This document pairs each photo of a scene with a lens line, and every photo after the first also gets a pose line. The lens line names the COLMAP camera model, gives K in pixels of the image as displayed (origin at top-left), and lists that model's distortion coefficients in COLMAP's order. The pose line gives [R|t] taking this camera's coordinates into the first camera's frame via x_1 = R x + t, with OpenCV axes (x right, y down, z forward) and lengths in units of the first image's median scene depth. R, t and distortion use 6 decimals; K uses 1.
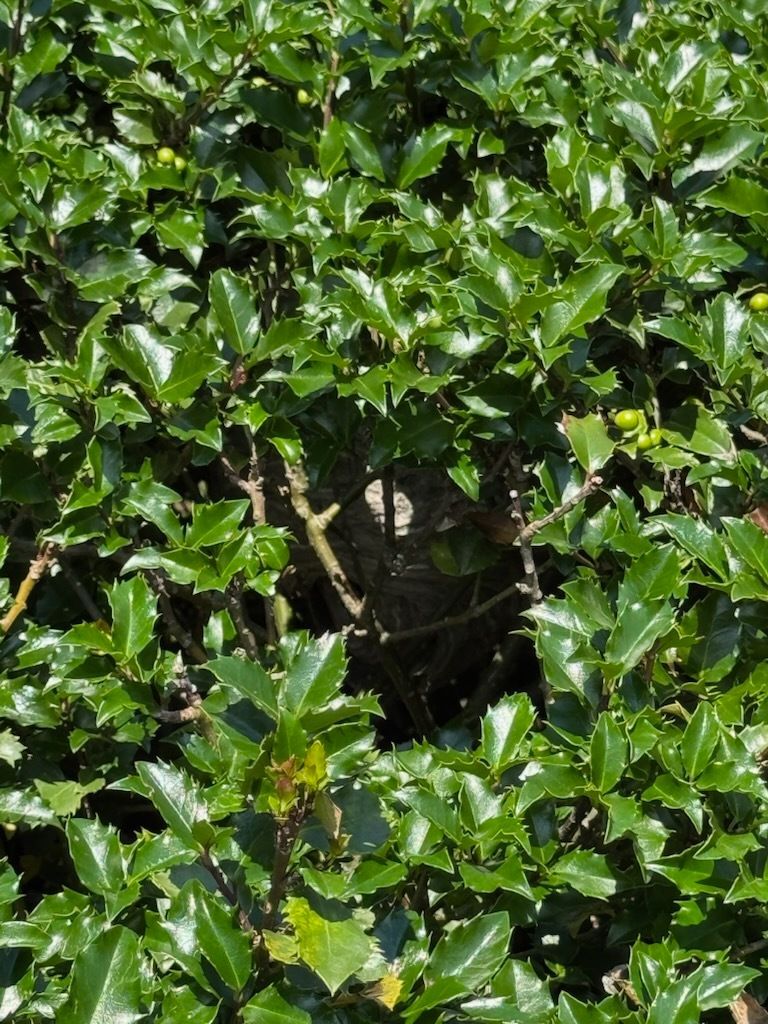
lens RADIAL K [[3589.9, 0, 385.0], [0, 3589.9, 510.5], [0, 0, 1]] dist [0.151243, 0.000000]
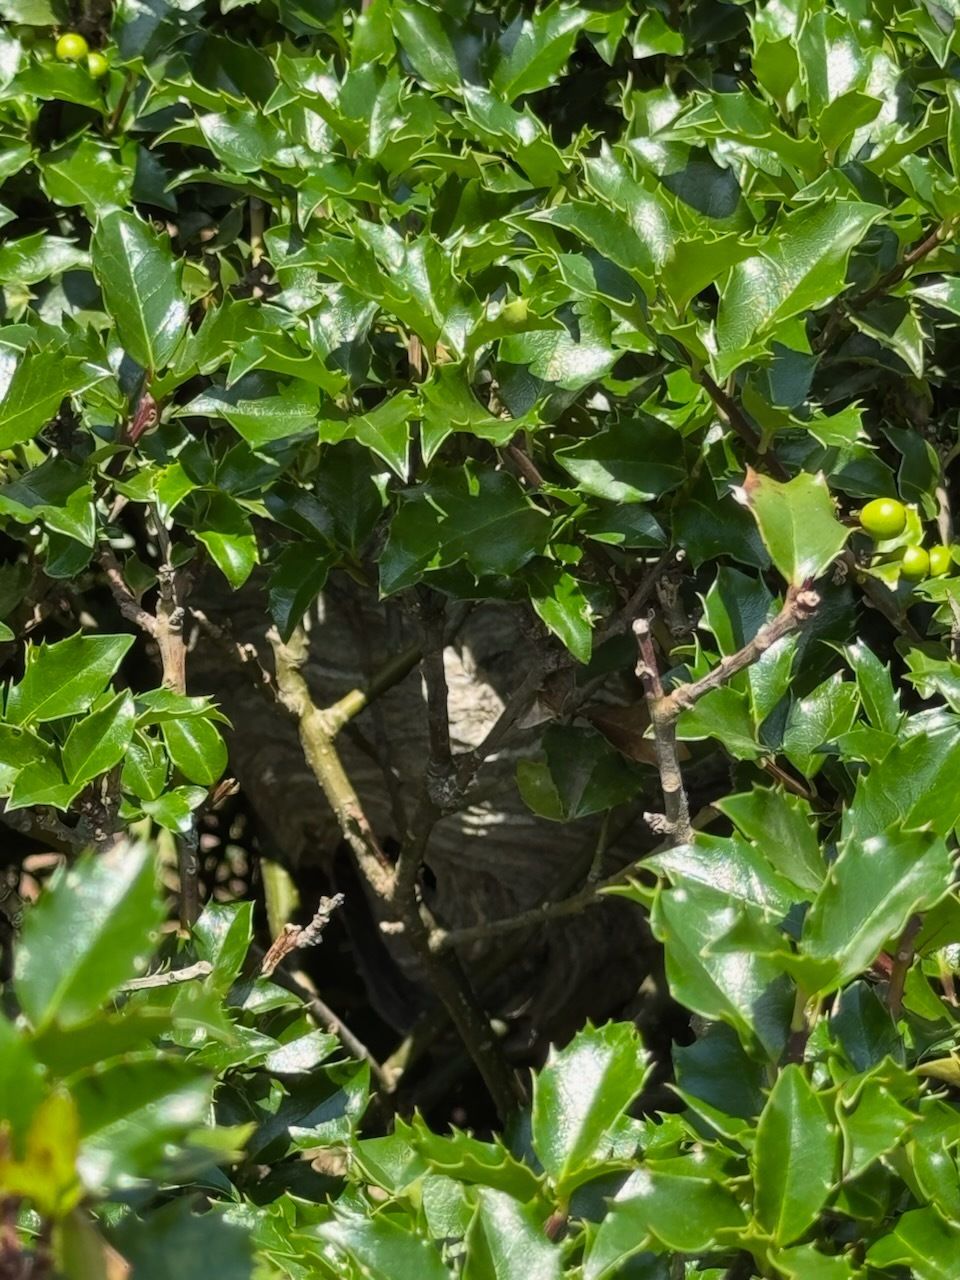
lens RADIAL K [[4487.4, 0, 478.4], [0, 4487.4, 642.6], [0, 0, 1]] dist [0.151243, 0.000000]
pose [[0.998670, 0.035463, -0.037422, 0.034019], [-0.037265, 0.998123, -0.048600, 0.026381], [0.035628, 0.049930, 0.998117, 0.354819]]
